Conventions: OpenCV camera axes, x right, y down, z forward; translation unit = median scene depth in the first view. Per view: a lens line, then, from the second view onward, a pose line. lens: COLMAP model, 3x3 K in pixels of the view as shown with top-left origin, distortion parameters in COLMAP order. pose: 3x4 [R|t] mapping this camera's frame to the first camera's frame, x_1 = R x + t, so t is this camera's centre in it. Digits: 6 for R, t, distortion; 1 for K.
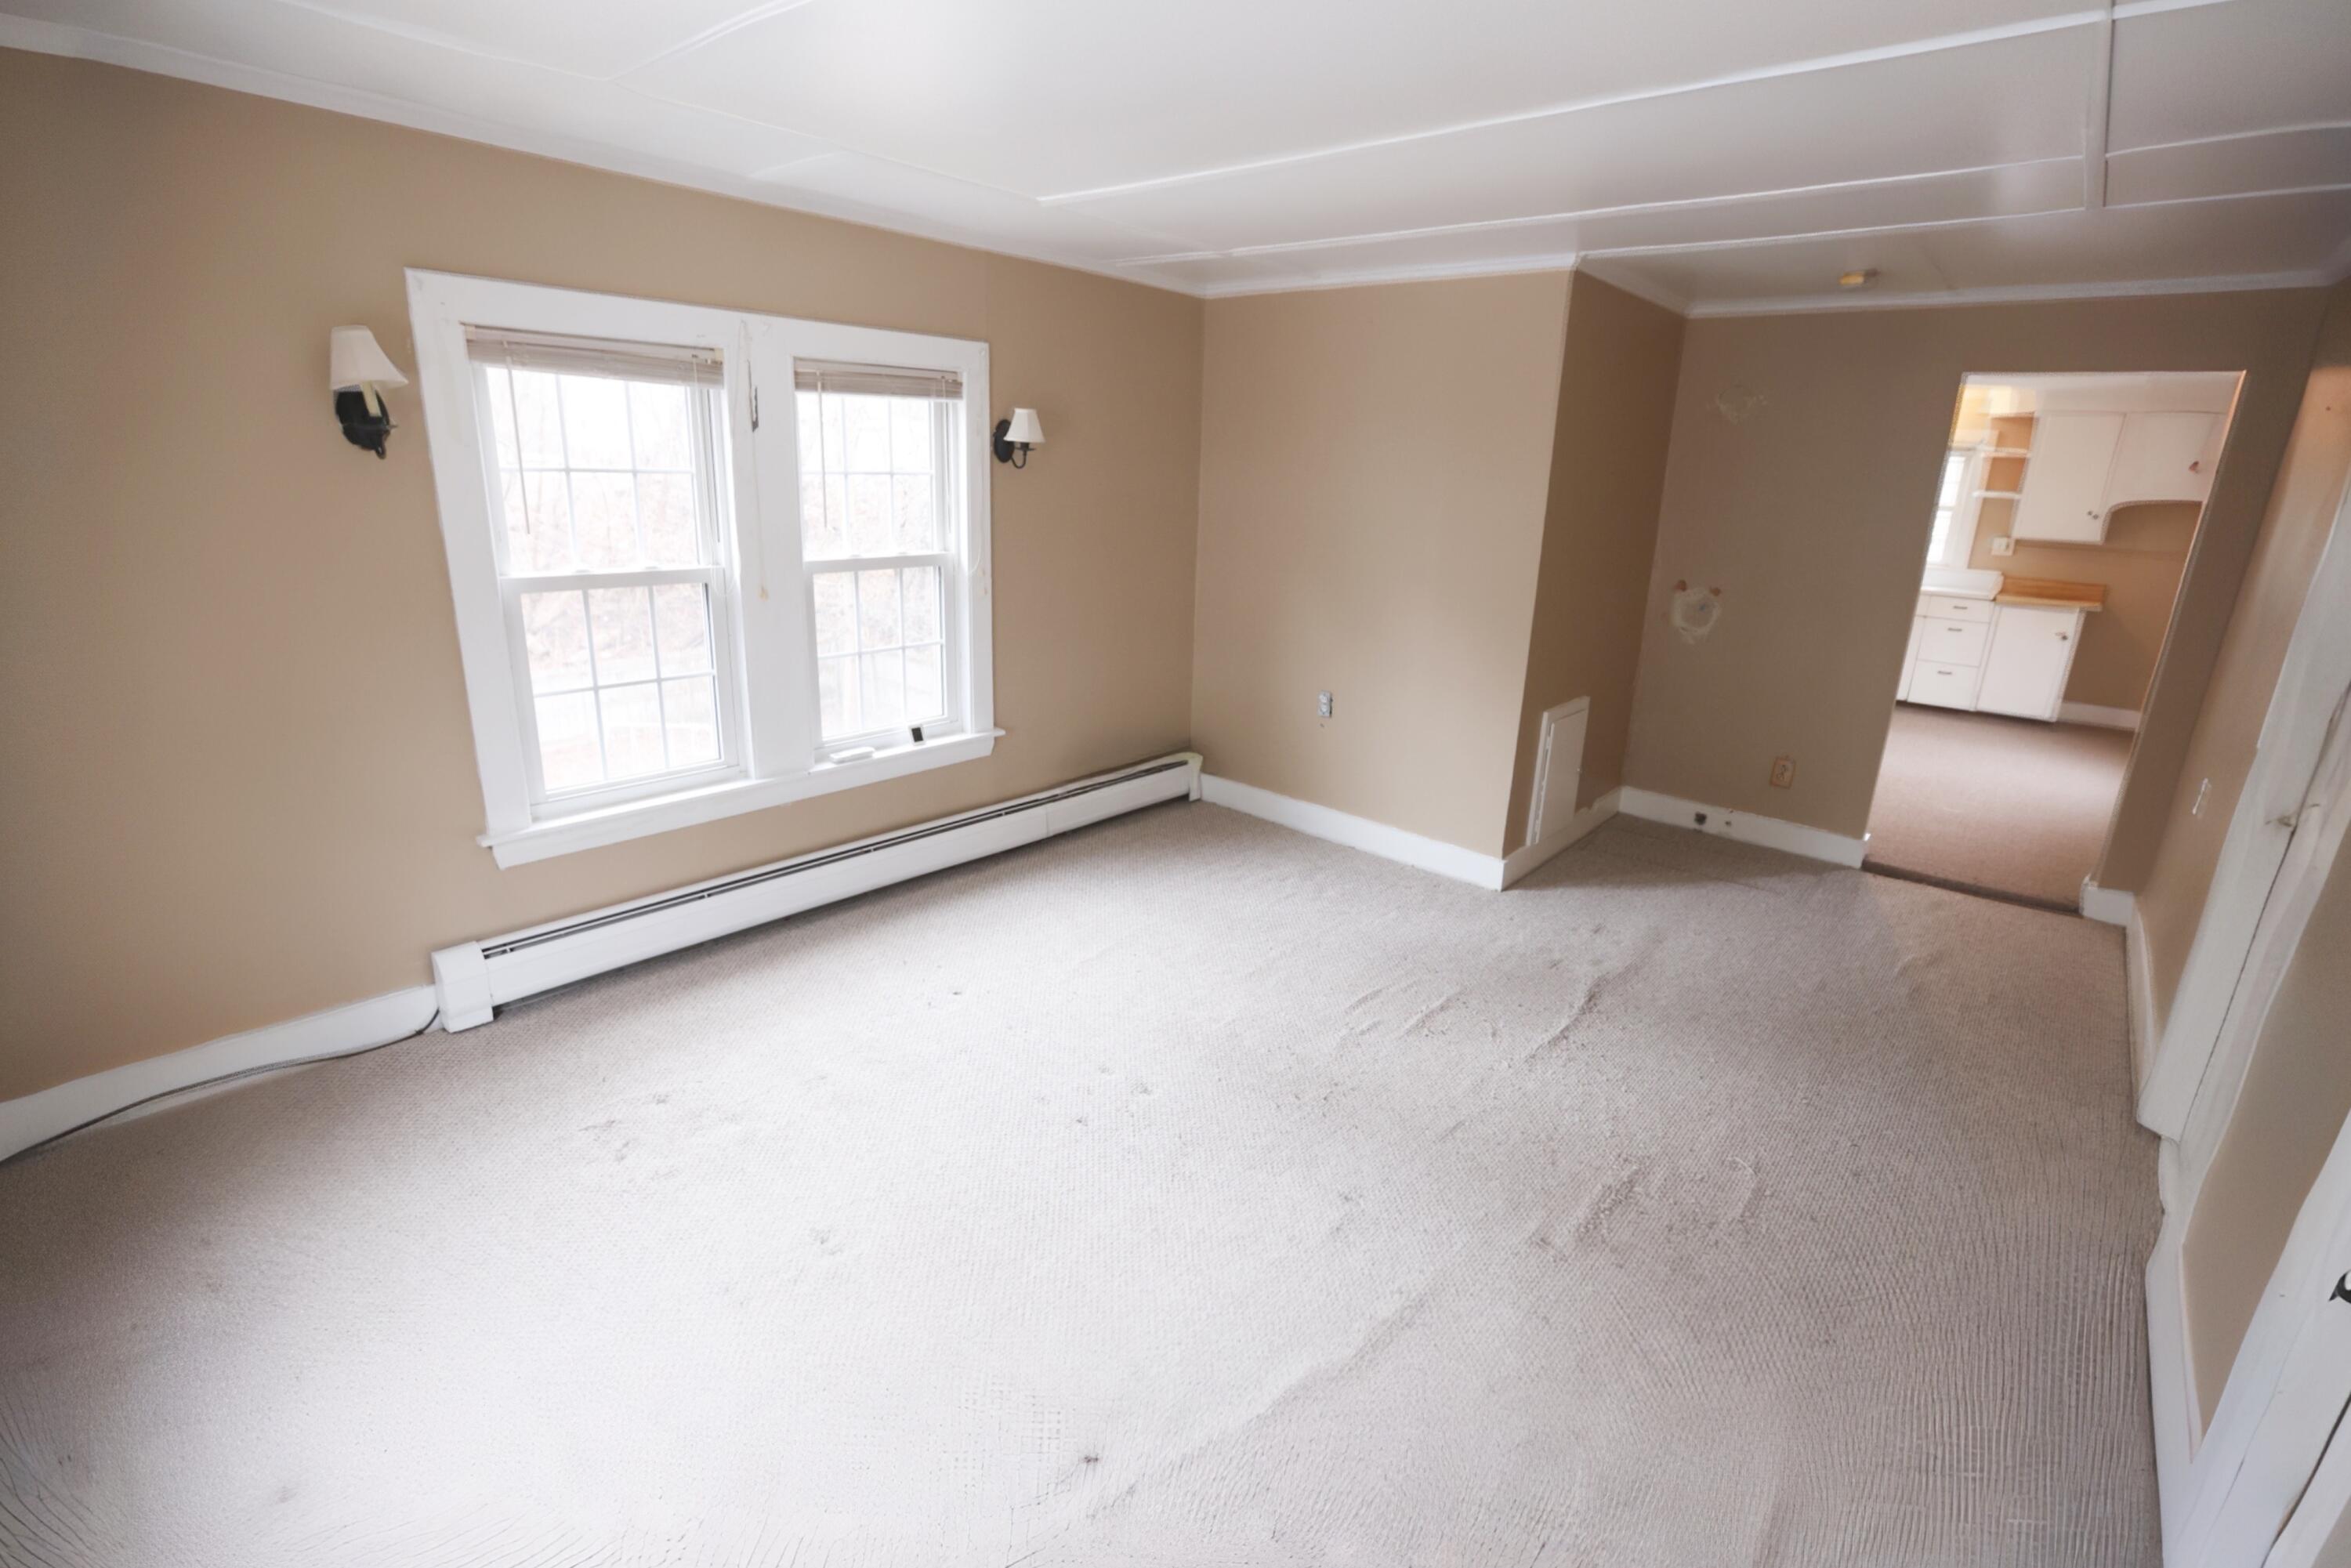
lens RADIAL K [[1068.0, 0, 1157.9], [0, 1068.0, 778.5], [0, 0, 1]] dist [-0.058314, 0.025941]
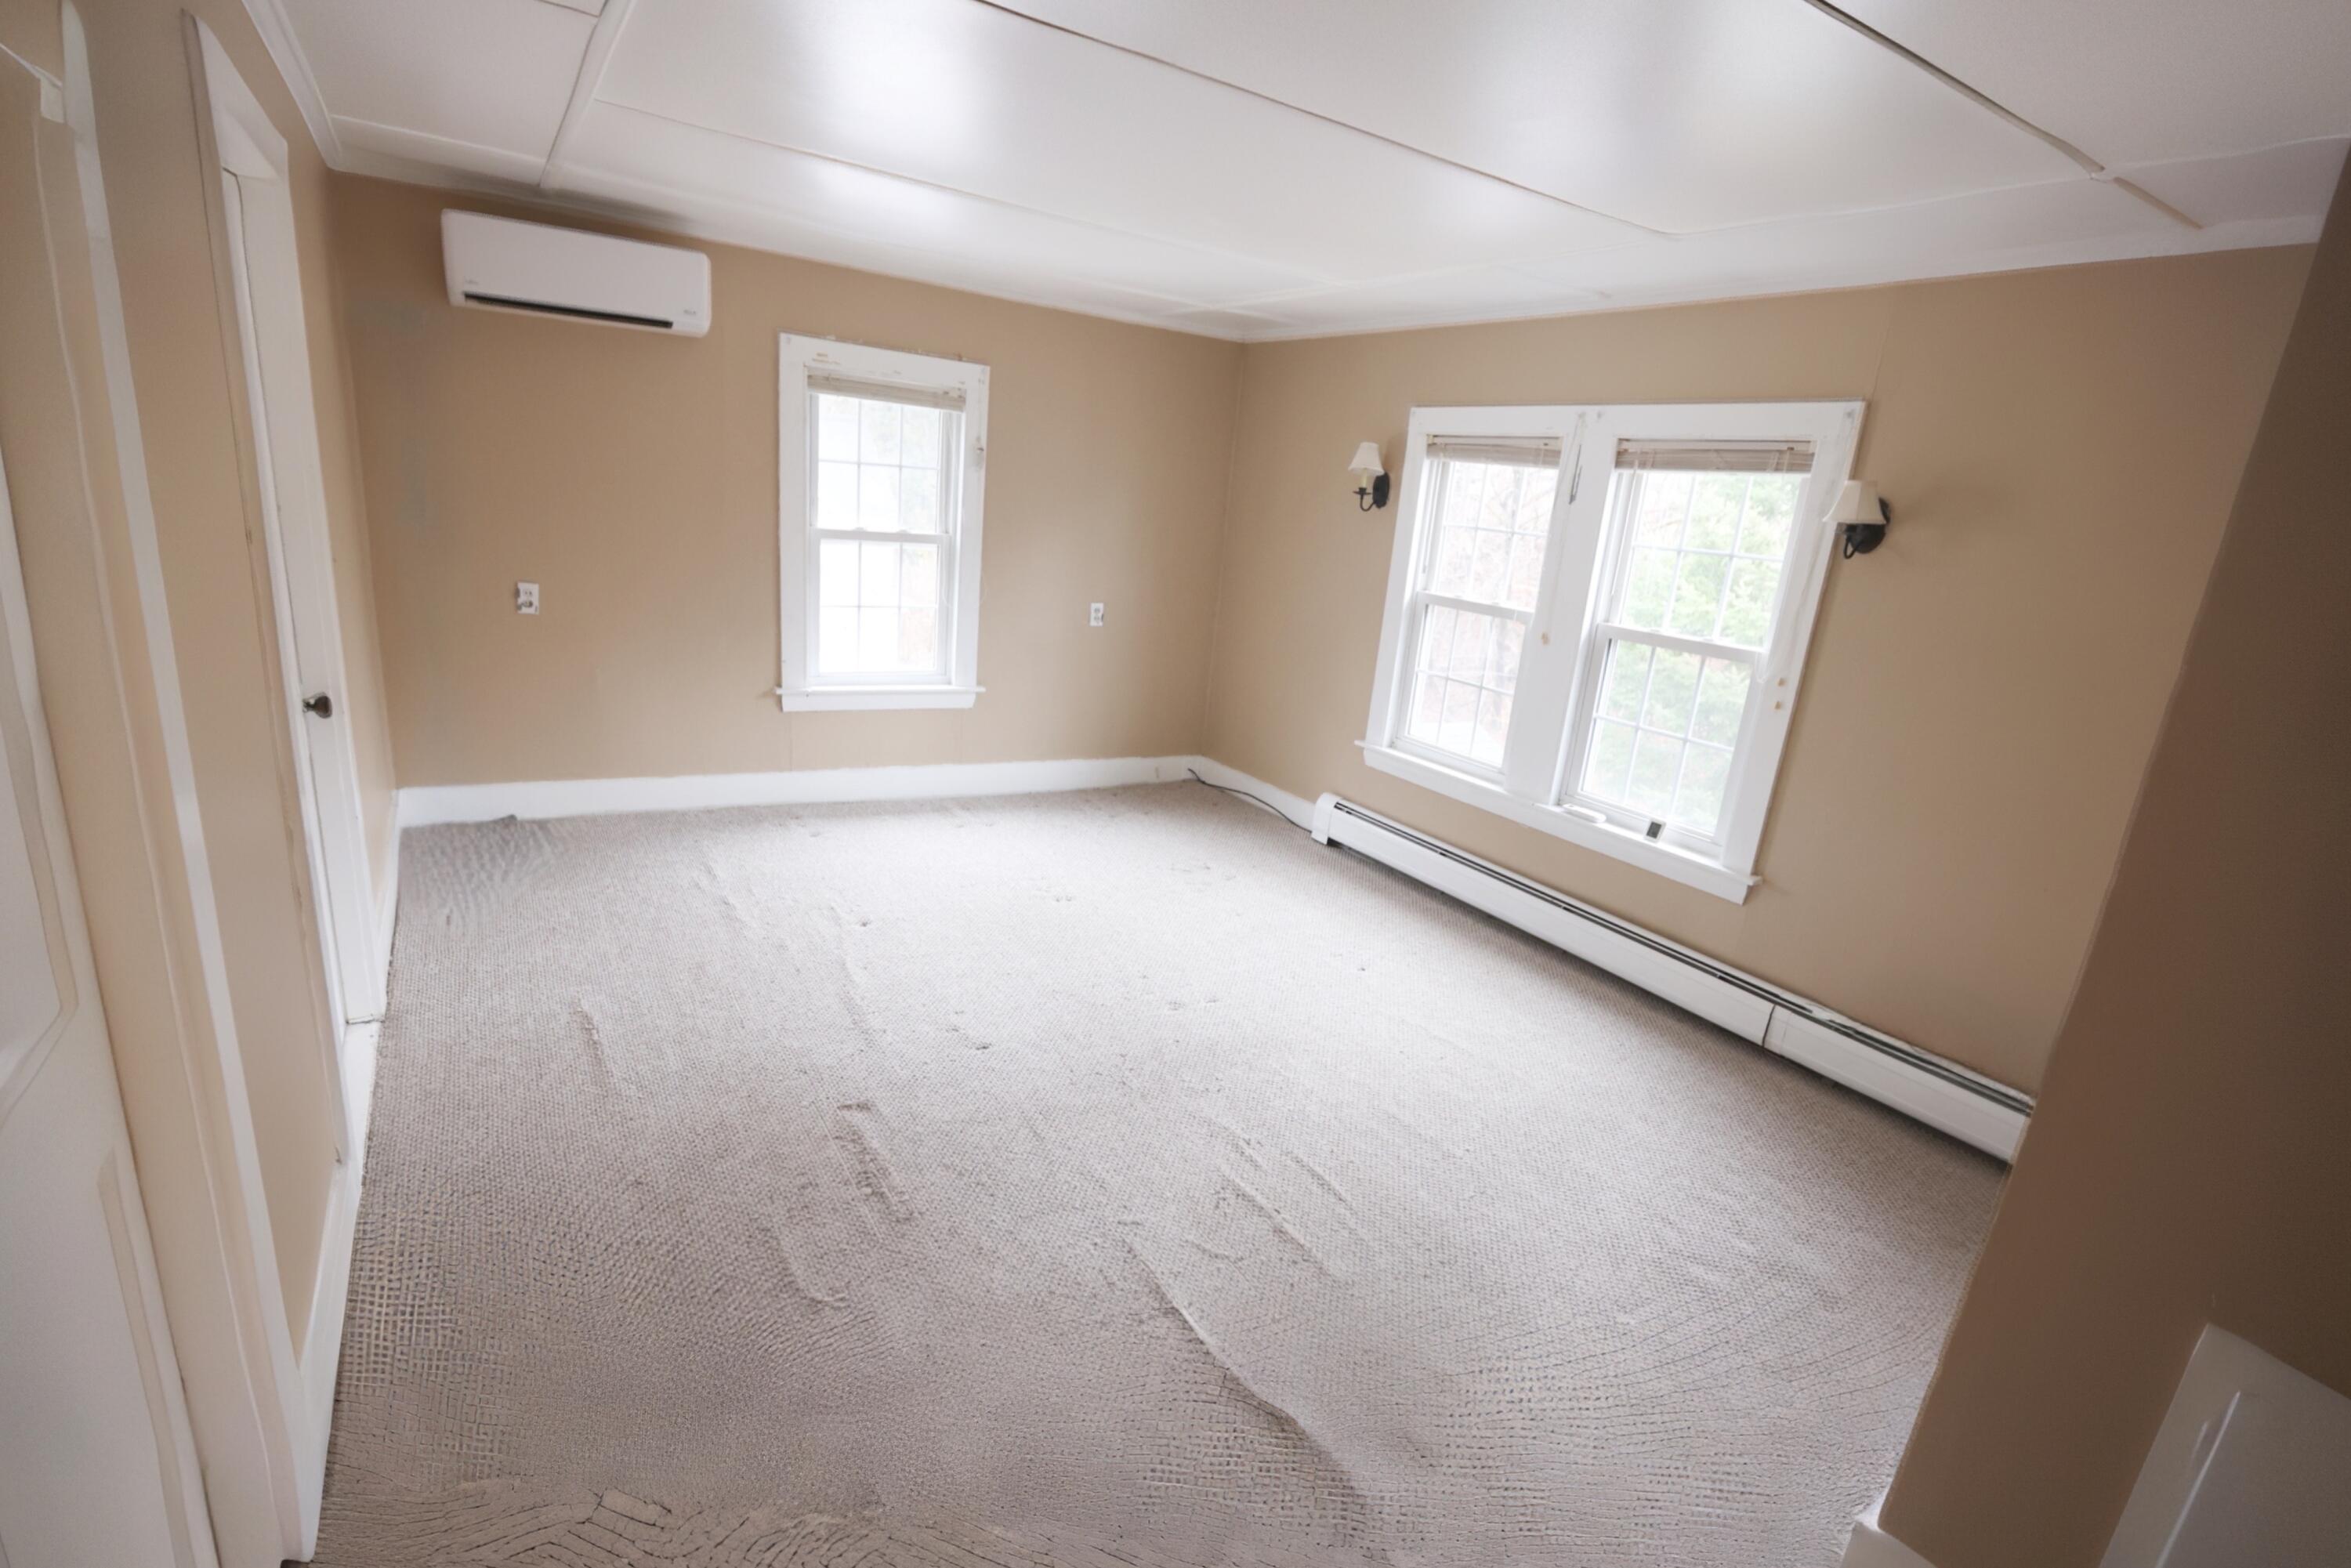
lens RADIAL K [[1051.1, 0, 1187.5], [0, 1051.1, 787.6], [0, 0, 1]] dist [-0.033558, 0.000588]
pose [[-0.254588, 0.208638, -0.944275, 0.875703], [-0.363520, 0.884187, 0.293371, -0.231672], [0.896124, 0.417952, -0.149259, 0.908282]]
